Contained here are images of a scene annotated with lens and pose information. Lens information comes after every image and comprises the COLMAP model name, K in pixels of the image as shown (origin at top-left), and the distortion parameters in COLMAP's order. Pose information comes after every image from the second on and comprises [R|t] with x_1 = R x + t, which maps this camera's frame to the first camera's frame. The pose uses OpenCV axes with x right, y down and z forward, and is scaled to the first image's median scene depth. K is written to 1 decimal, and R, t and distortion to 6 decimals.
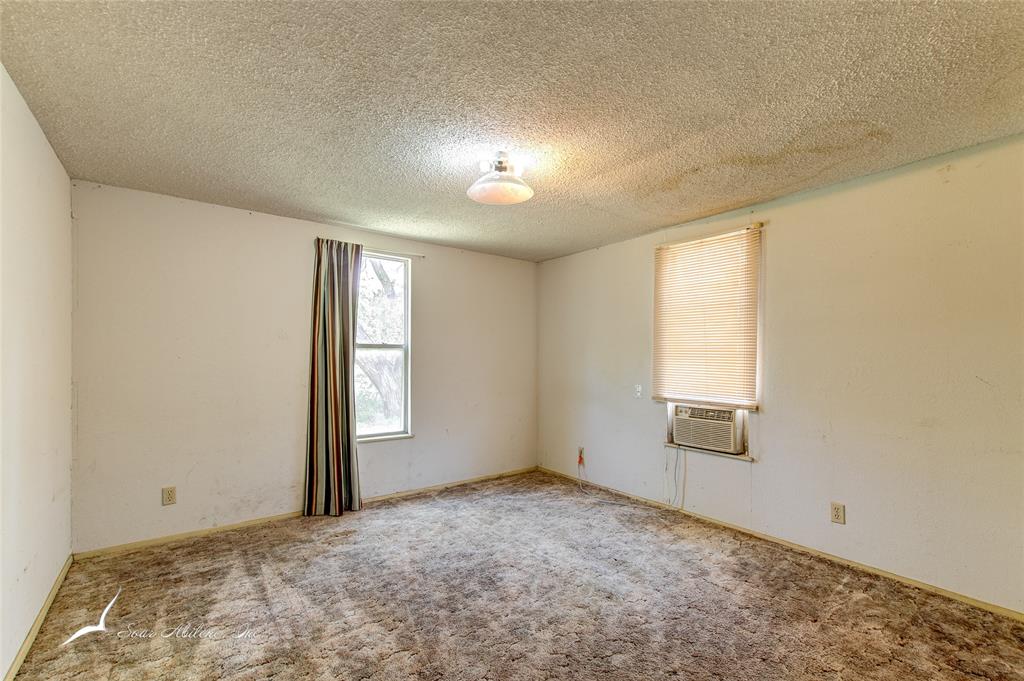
lens RADIAL K [[430.2, 0, 514.1], [0, 430.2, 356.8], [0, 0, 1]] dist [0.000647, 0.000077]
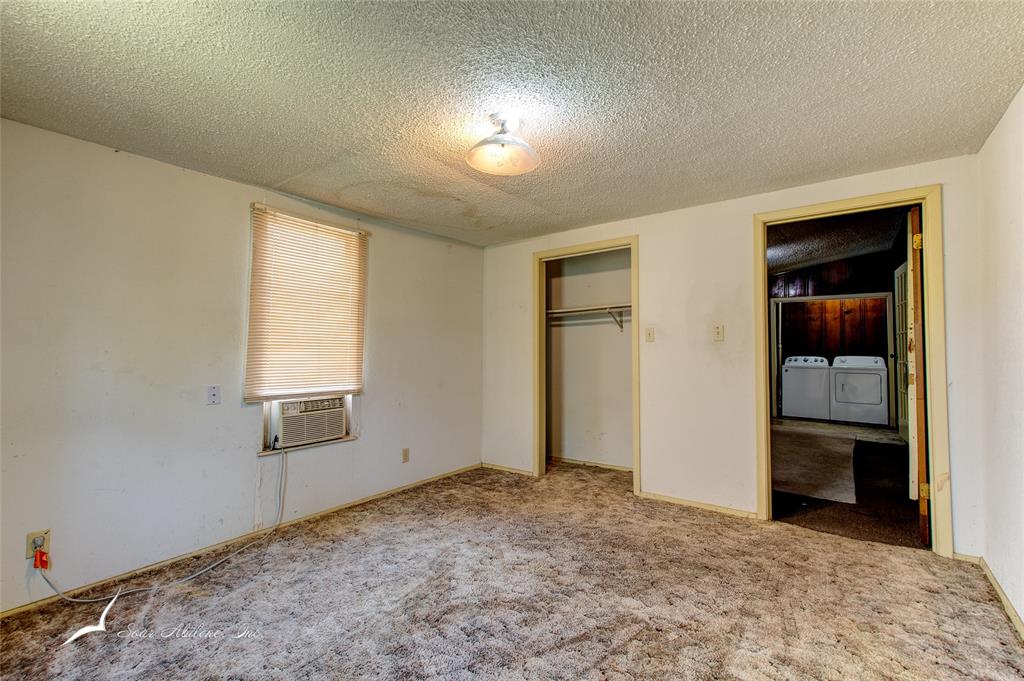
lens RADIAL K [[437.4, 0, 512.0], [0, 437.4, 340.5], [0, 0, 1]] dist [0.001251, 0.000189]
pose [[-0.246216, 0.018912, 0.969031, -0.653724], [-0.000736, 0.999806, -0.019700, 0.007152], [-0.969215, -0.005563, -0.246154, 0.876676]]
